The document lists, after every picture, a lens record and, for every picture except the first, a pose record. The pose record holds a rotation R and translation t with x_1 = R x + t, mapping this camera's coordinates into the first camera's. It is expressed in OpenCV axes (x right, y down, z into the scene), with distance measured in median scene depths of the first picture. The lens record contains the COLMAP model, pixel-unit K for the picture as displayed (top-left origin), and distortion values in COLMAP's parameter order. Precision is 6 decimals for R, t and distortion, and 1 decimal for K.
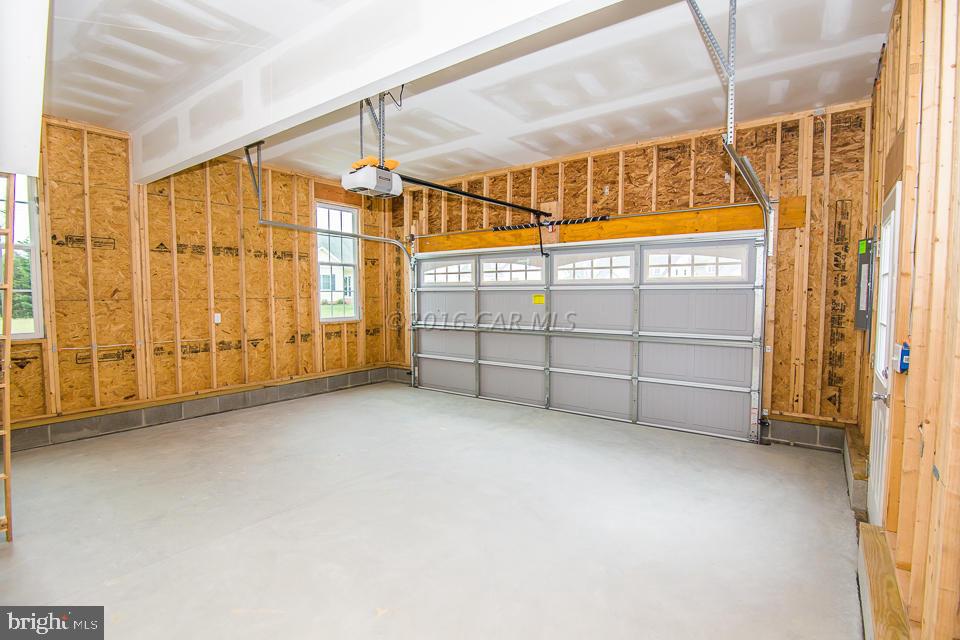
lens RADIAL K [[467.2, 0, 479.5], [0, 467.2, 321.2], [0, 0, 1]] dist [-0.018427, -0.000685]
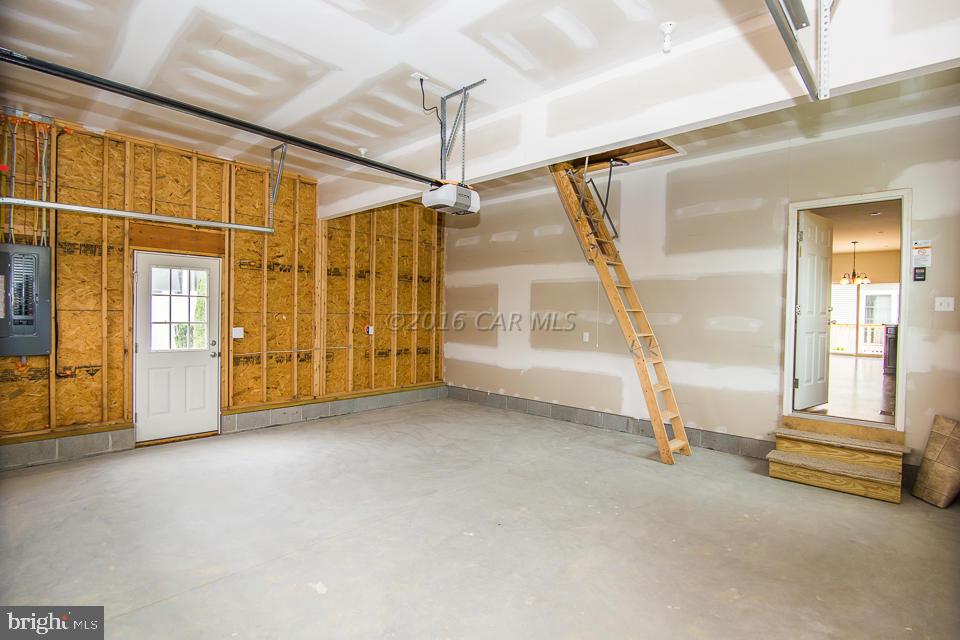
lens RADIAL K [[467.2, 0, 479.5], [0, 467.2, 321.2], [0, 0, 1]] dist [-0.018427, -0.000685]
pose [[-0.993146, -0.018269, 0.115445, -0.352685], [-0.009412, 0.997002, 0.076802, -0.097539], [-0.116501, 0.075189, -0.990340, 1.730681]]
